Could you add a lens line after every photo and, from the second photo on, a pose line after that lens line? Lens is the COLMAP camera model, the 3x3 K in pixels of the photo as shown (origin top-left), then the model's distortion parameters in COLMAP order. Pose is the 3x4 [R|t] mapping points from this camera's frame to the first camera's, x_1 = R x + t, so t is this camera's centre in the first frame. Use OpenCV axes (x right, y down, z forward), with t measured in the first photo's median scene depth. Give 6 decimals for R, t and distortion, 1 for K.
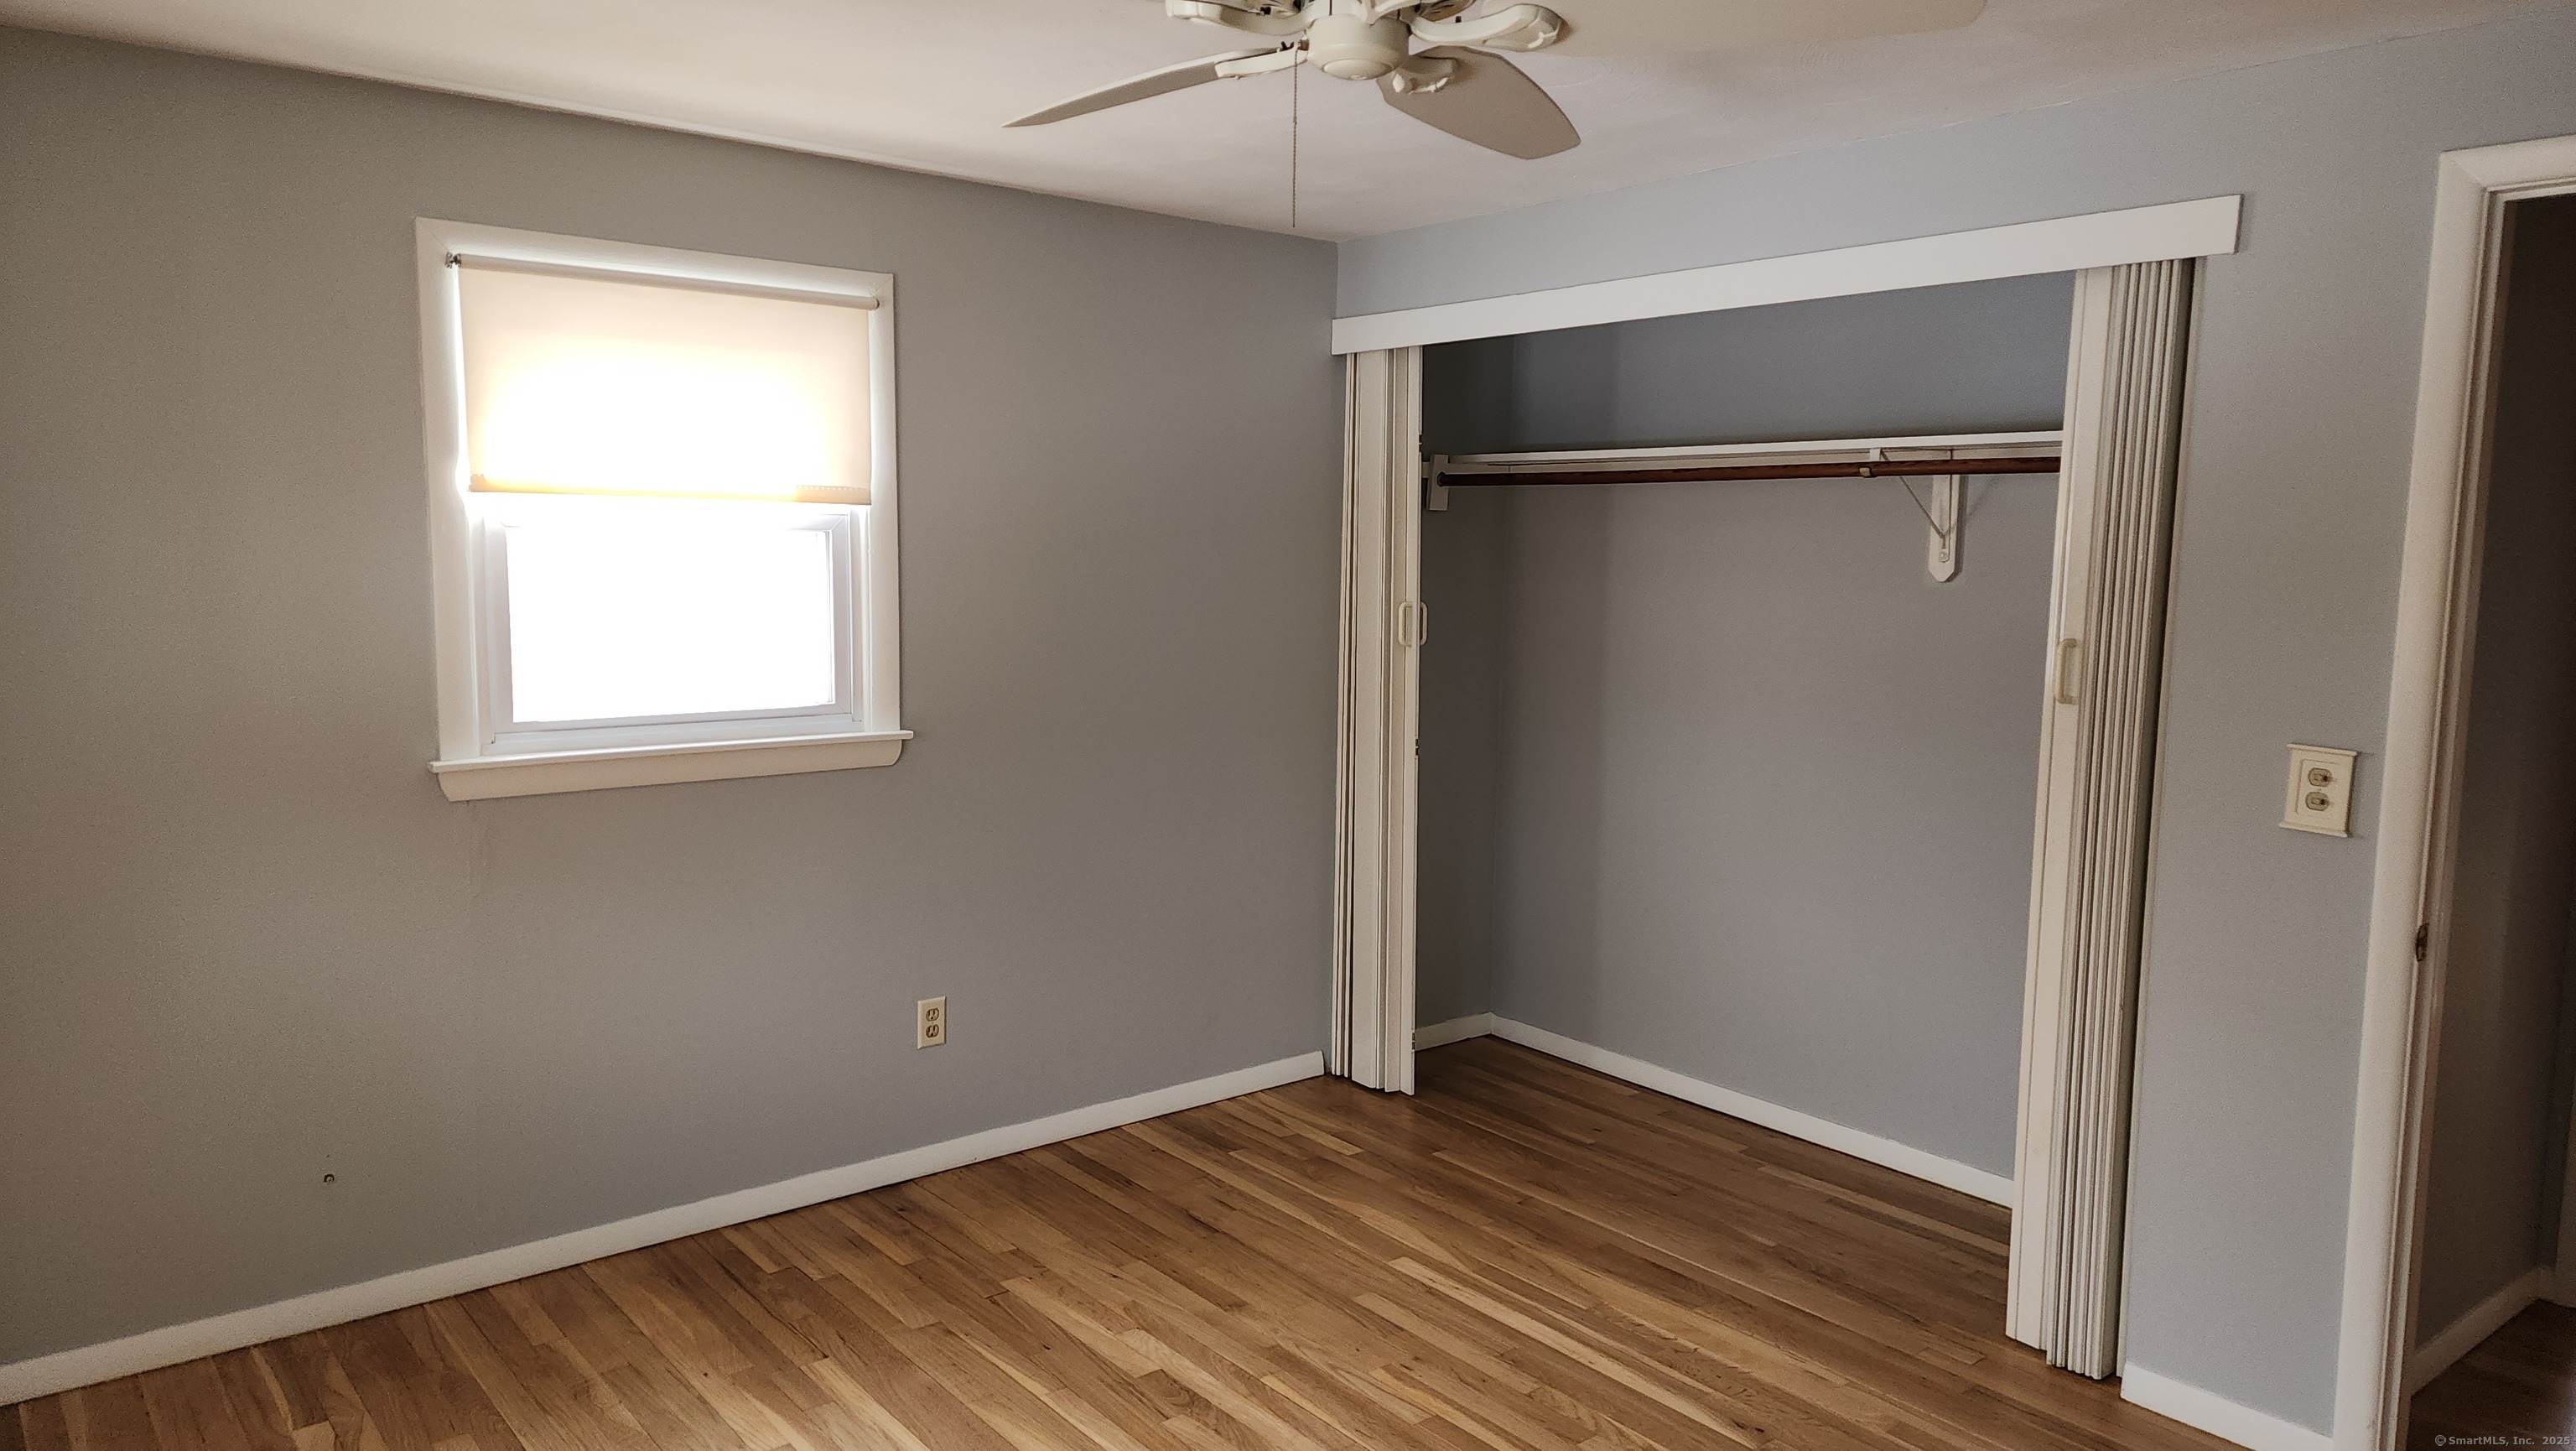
lens RADIAL K [[1693.0, 0, 1308.9], [0, 1693.0, 718.5], [0, 0, 1]] dist [0.035884, -0.018870]
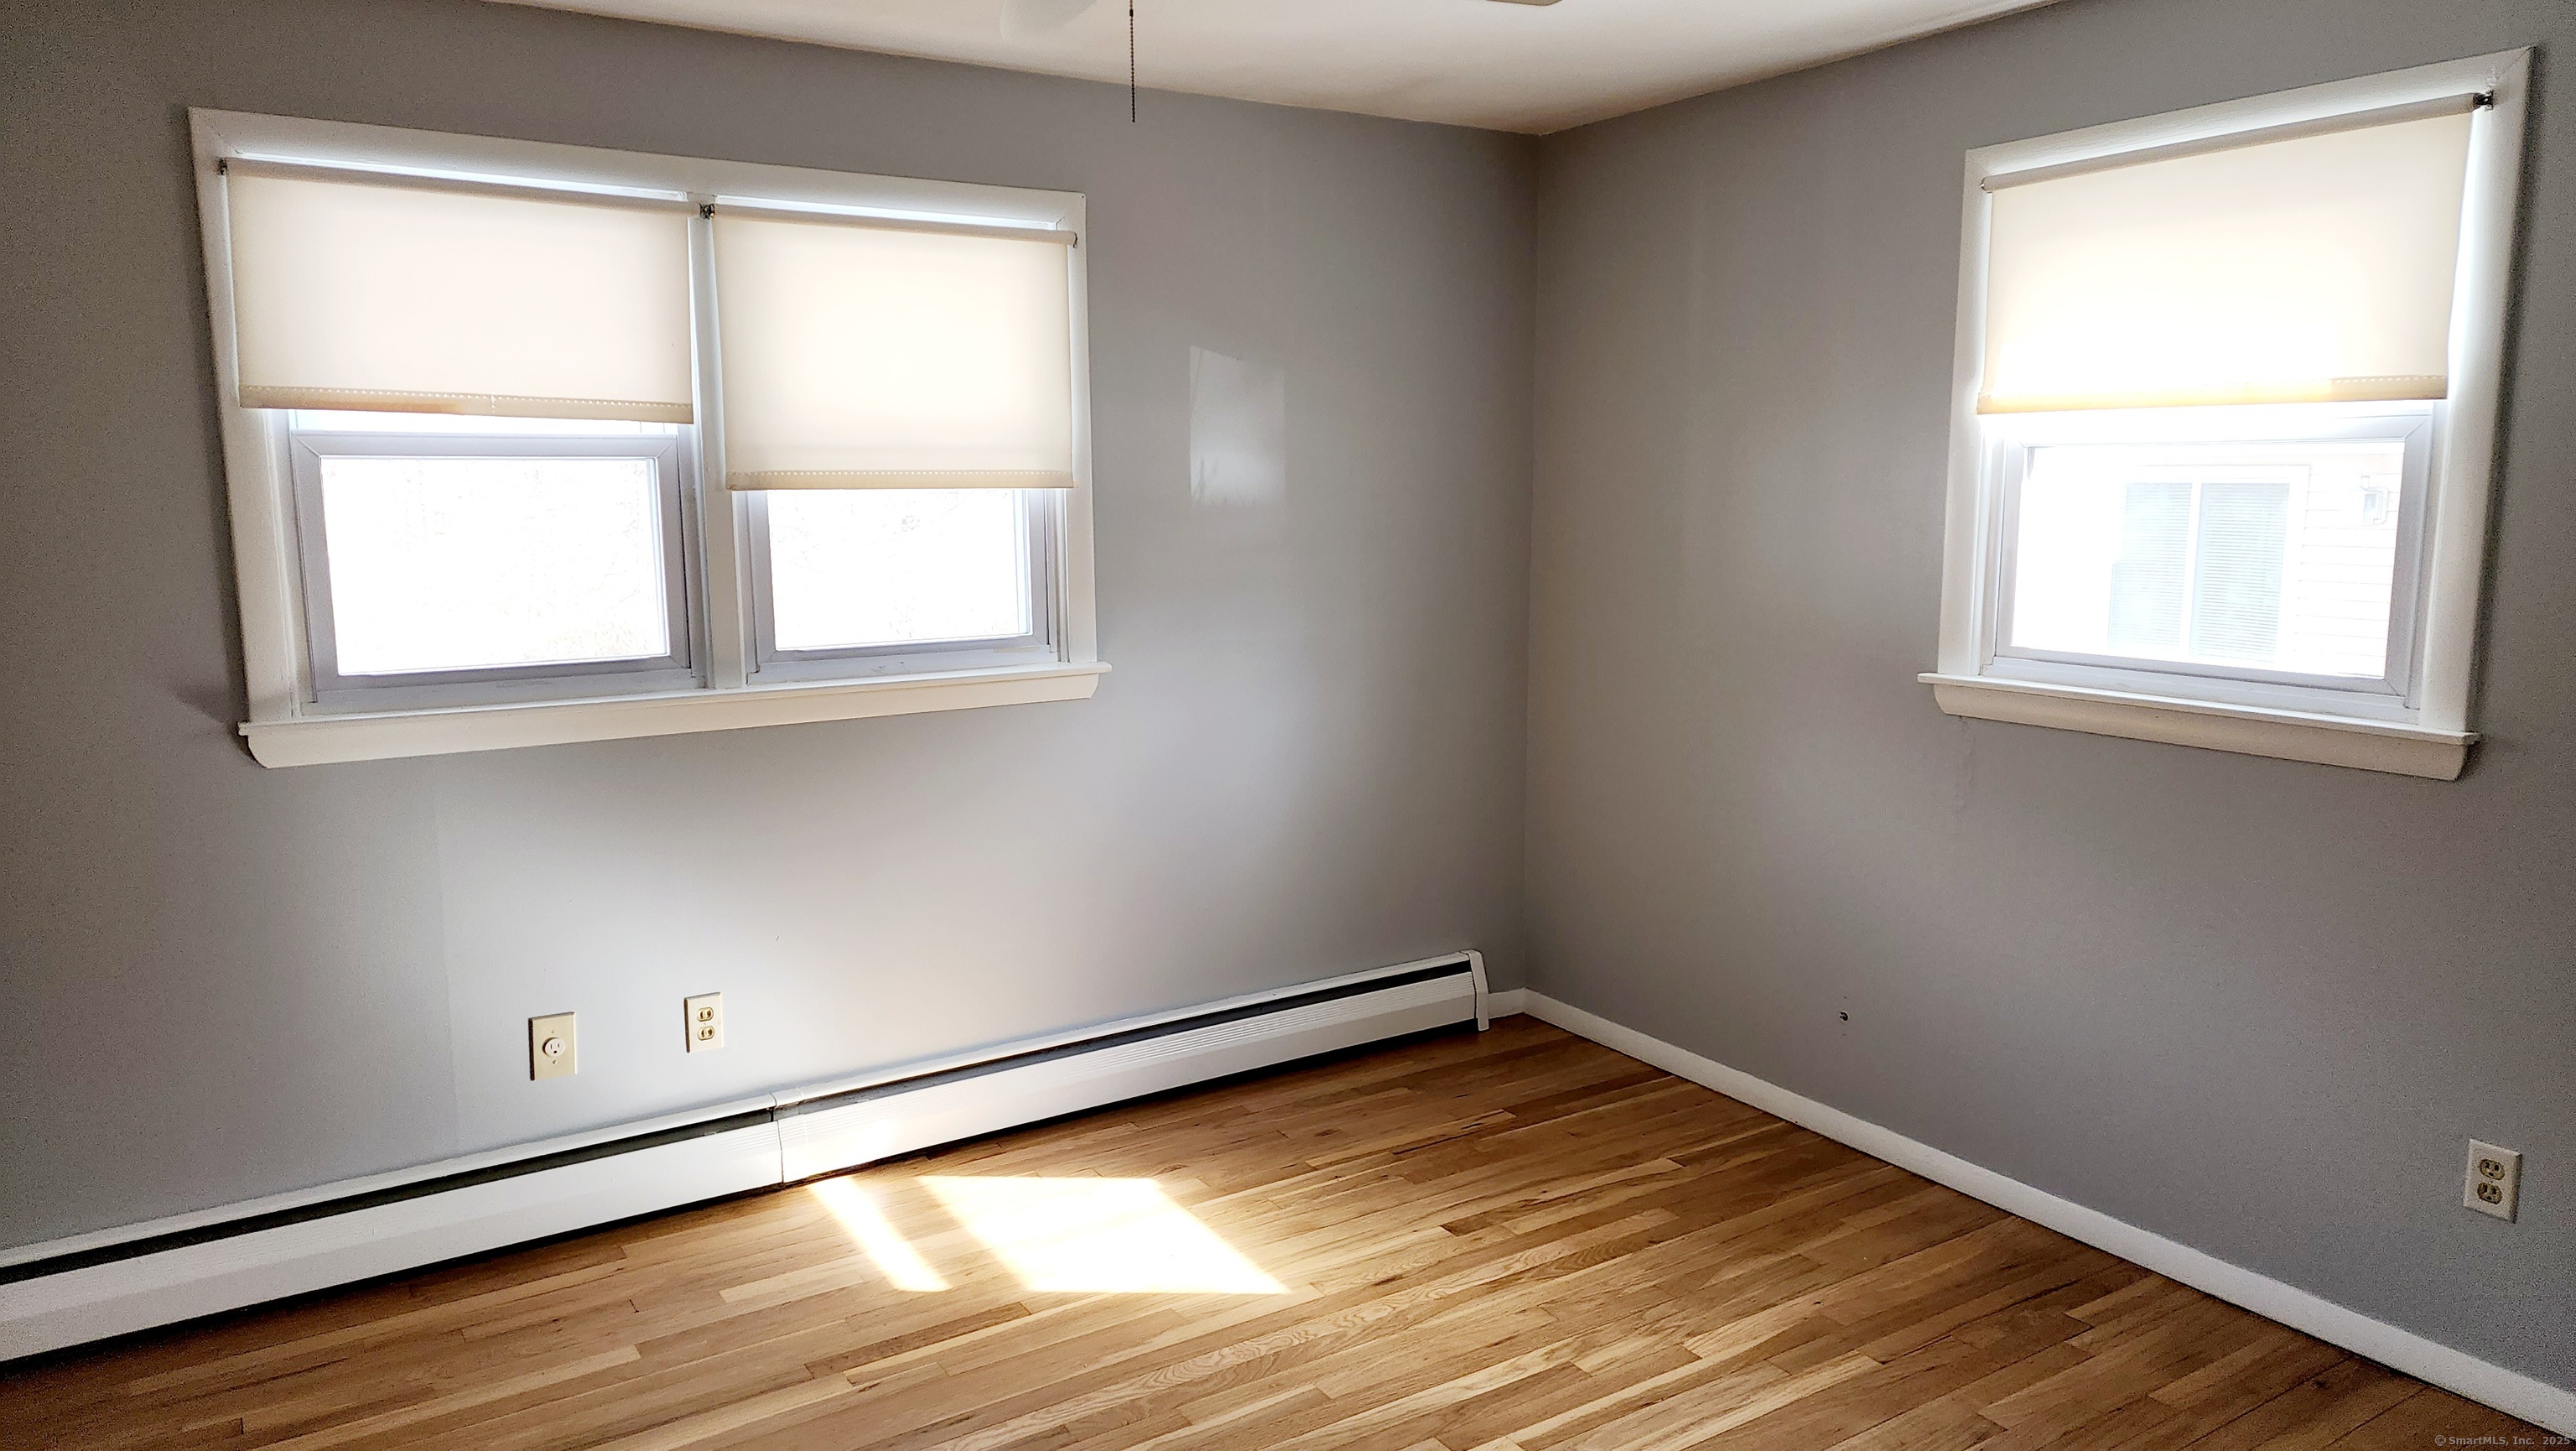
lens RADIAL K [[1693.0, 0, 1280.3], [0, 1693.0, 724.2], [0, 0, 1]] dist [0.035884, -0.018870]
pose [[-0.126522, 0.132820, -0.983032, 0.569517], [-0.104284, 0.983723, 0.146335, -0.054206], [0.986467, 0.121029, -0.110611, 0.704450]]
